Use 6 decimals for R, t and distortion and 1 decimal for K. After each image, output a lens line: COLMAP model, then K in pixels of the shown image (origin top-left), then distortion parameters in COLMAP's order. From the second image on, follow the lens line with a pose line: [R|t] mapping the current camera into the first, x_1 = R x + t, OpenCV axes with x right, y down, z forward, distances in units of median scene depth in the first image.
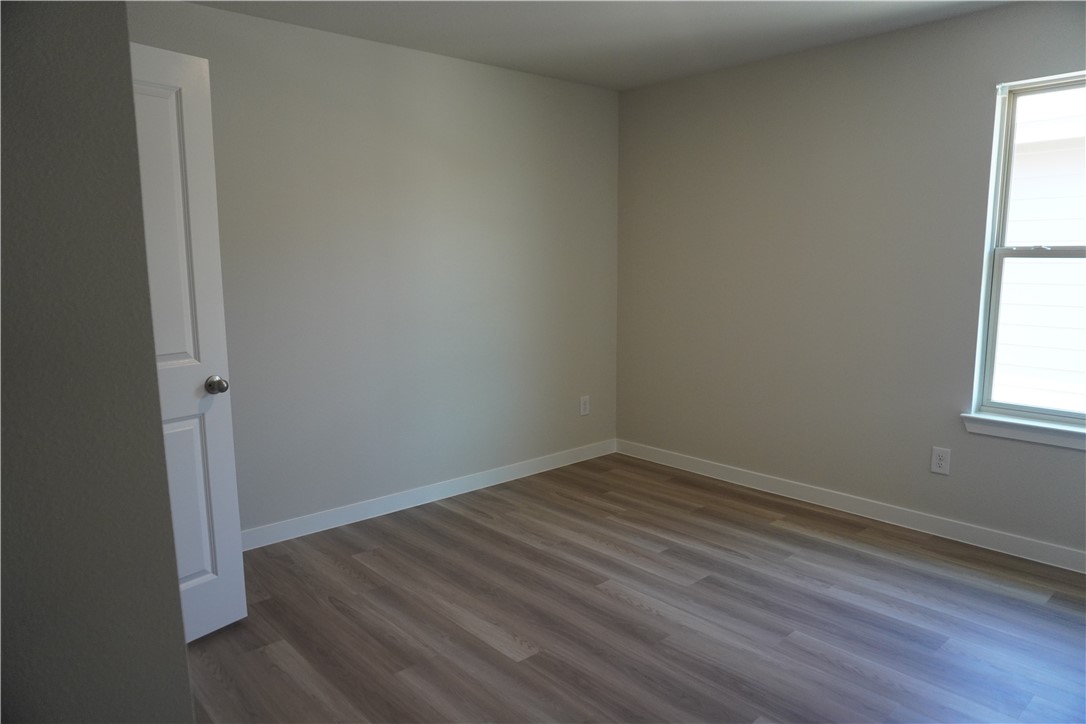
lens RADIAL K [[722.8, 0, 538.6], [0, 722.8, 358.4], [0, 0, 1]] dist [-0.048257, 0.031686]
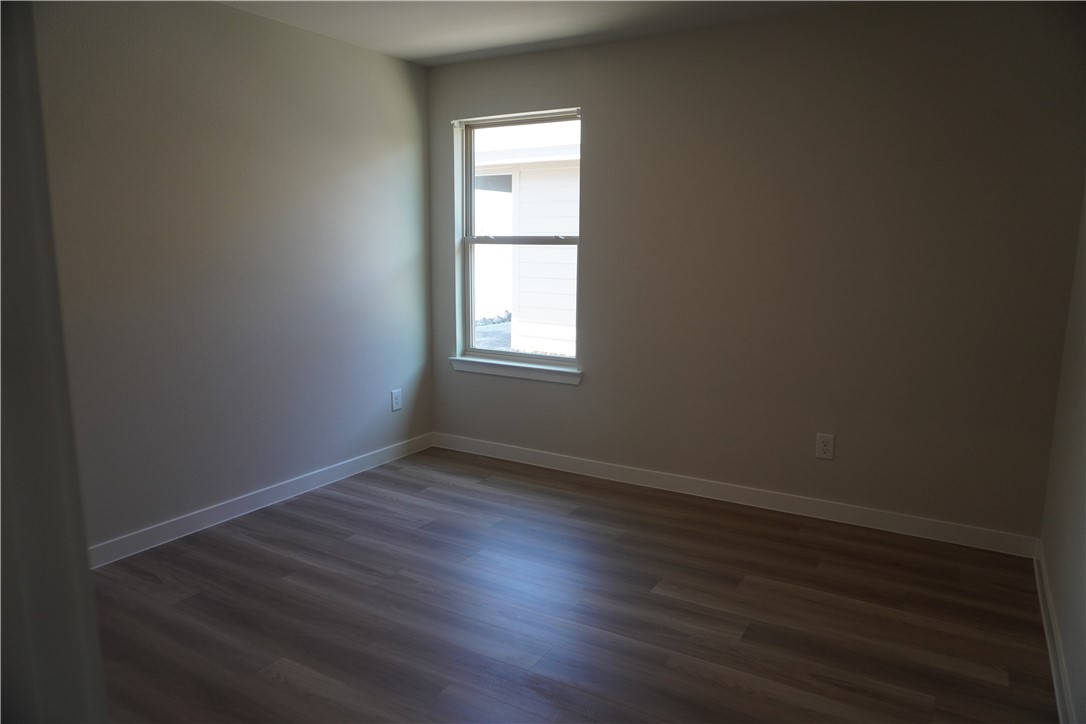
lens RADIAL K [[722.8, 0, 538.6], [0, 722.8, 358.4], [0, 0, 1]] dist [-0.048257, 0.031686]
pose [[0.955635, -0.036087, 0.292334, 0.348623], [0.030771, 0.999267, 0.022764, 0.053218], [-0.292941, -0.012759, 0.956045, -0.384602]]
